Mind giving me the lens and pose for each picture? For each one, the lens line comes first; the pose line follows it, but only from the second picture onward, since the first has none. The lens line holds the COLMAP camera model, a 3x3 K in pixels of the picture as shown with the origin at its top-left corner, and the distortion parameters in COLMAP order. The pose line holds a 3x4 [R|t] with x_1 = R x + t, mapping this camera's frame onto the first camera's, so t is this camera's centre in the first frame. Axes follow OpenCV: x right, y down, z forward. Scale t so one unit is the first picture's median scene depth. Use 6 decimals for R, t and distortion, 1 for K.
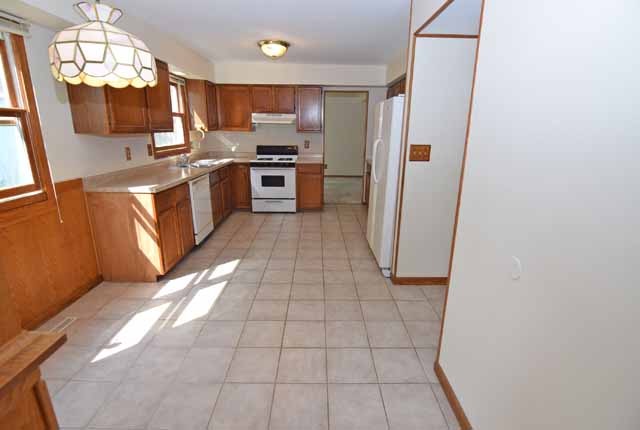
lens RADIAL K [[313.1, 0, 320.0], [0, 313.1, 215.0], [0, 0, 1]] dist [0.000722, -0.014391]
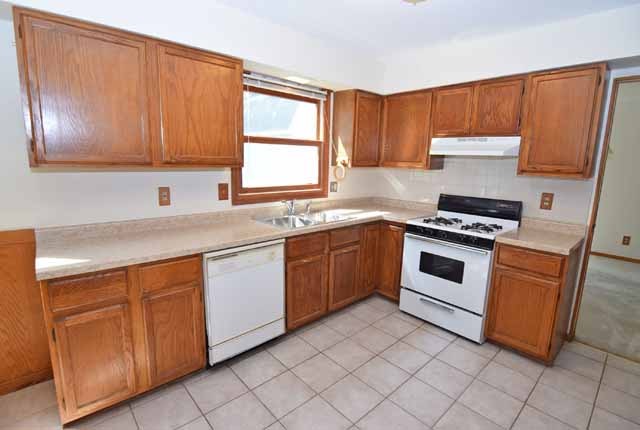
lens RADIAL K [[313.1, 0, 320.0], [0, 313.1, 215.0], [0, 0, 1]] dist [0.000722, -0.014391]
pose [[0.667546, 0.135995, -0.732044, 0.079605], [-0.214478, 0.976626, -0.014149, -0.142390], [0.713009, 0.166453, 0.681111, 0.507845]]
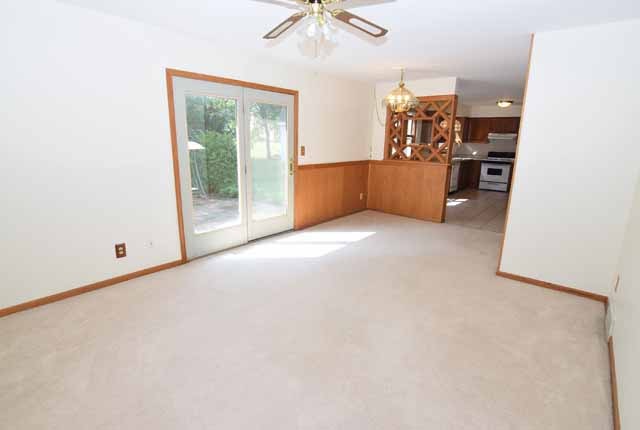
lens RADIAL K [[333.5, 0, 308.1], [0, 333.5, 217.3], [0, 0, 1]] dist [-0.000186, -0.000105]
pose [[0.757555, 0.151294, -0.634996, 0.282793], [-0.179166, 0.983603, 0.020607, 0.291928], [0.627702, 0.098159, 0.772240, -1.069526]]
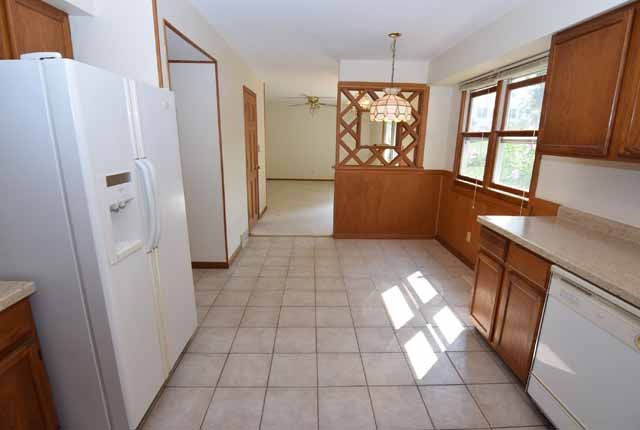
lens RADIAL K [[315.2, 0, 320.0], [0, 315.2, 215.0], [0, 0, 1]] dist [-0.003359, -0.000393]
pose [[-0.999451, -0.019139, -0.027040, -0.041614], [-0.030040, 0.867718, 0.496148, -0.263629], [0.013968, 0.496688, -0.867817, 0.916882]]
